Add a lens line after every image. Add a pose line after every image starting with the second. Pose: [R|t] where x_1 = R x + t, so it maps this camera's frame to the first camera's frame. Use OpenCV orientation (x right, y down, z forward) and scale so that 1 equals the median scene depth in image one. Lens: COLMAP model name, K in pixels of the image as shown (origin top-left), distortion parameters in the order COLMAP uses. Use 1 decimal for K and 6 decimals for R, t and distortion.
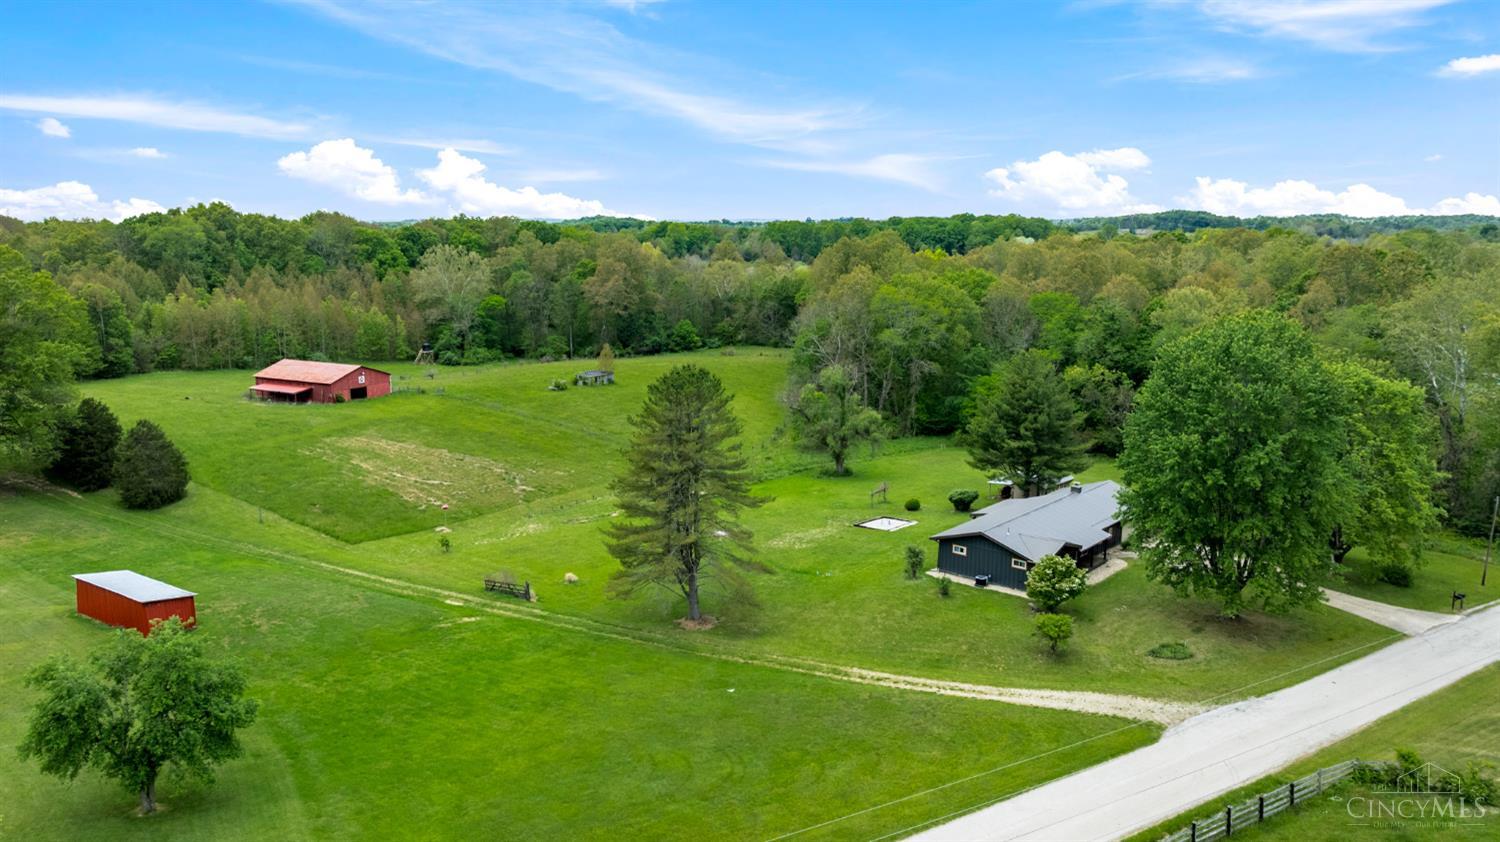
lens RADIAL K [[1081.5, 0, 746.5], [0, 1081.5, 414.1], [0, 0, 1]] dist [-0.019348, -0.023731]
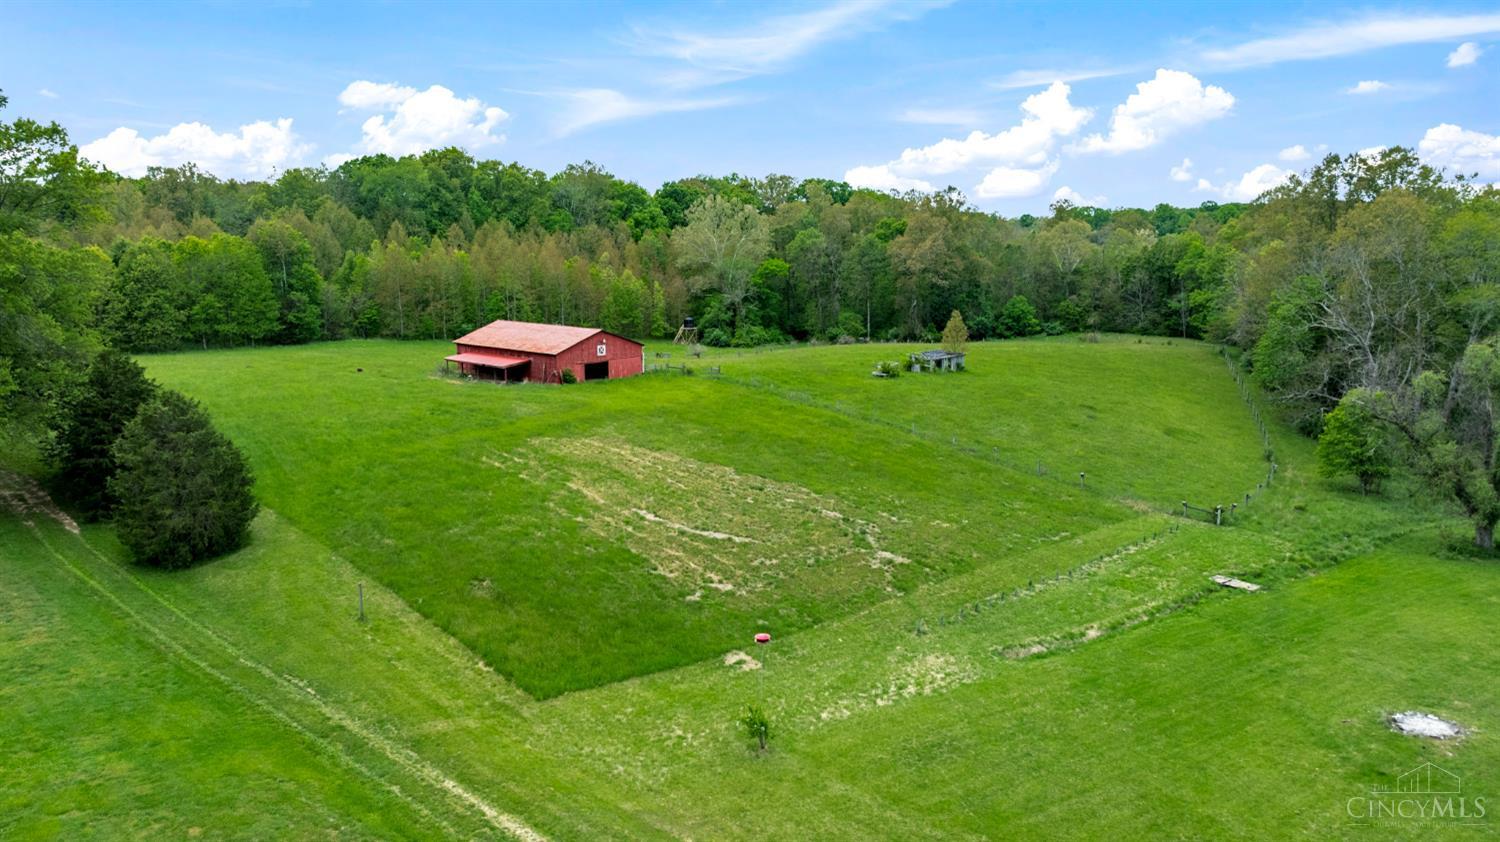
lens RADIAL K [[1081.5, 0, 748.6], [0, 1081.5, 413.2], [0, 0, 1]] dist [-0.019348, -0.023731]
pose [[0.974911, 0.037211, -0.219461, -0.105112], [-0.038195, 0.999270, -0.000241, 0.002973], [0.219292, 0.008617, 0.975621, 0.322370]]
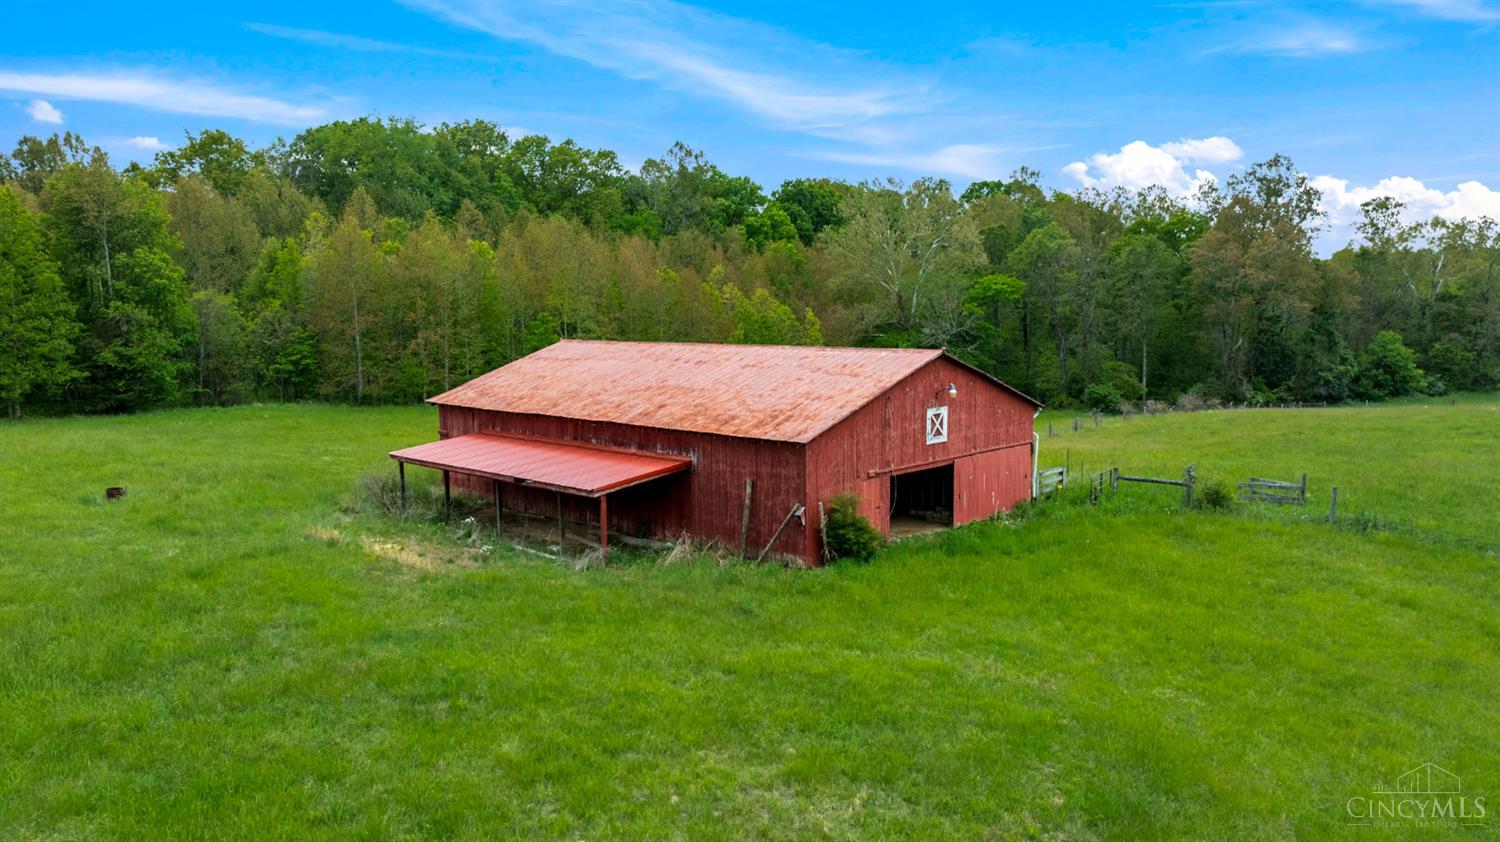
lens RADIAL K [[1081.5, 0, 749.8], [0, 1081.5, 427.5], [0, 0, 1]] dist [-0.019348, -0.023731]
pose [[0.967624, 0.021332, -0.251495, -0.298275], [-0.035626, 0.997989, -0.052423, -0.018160], [0.249871, 0.059686, 0.966438, 0.708593]]
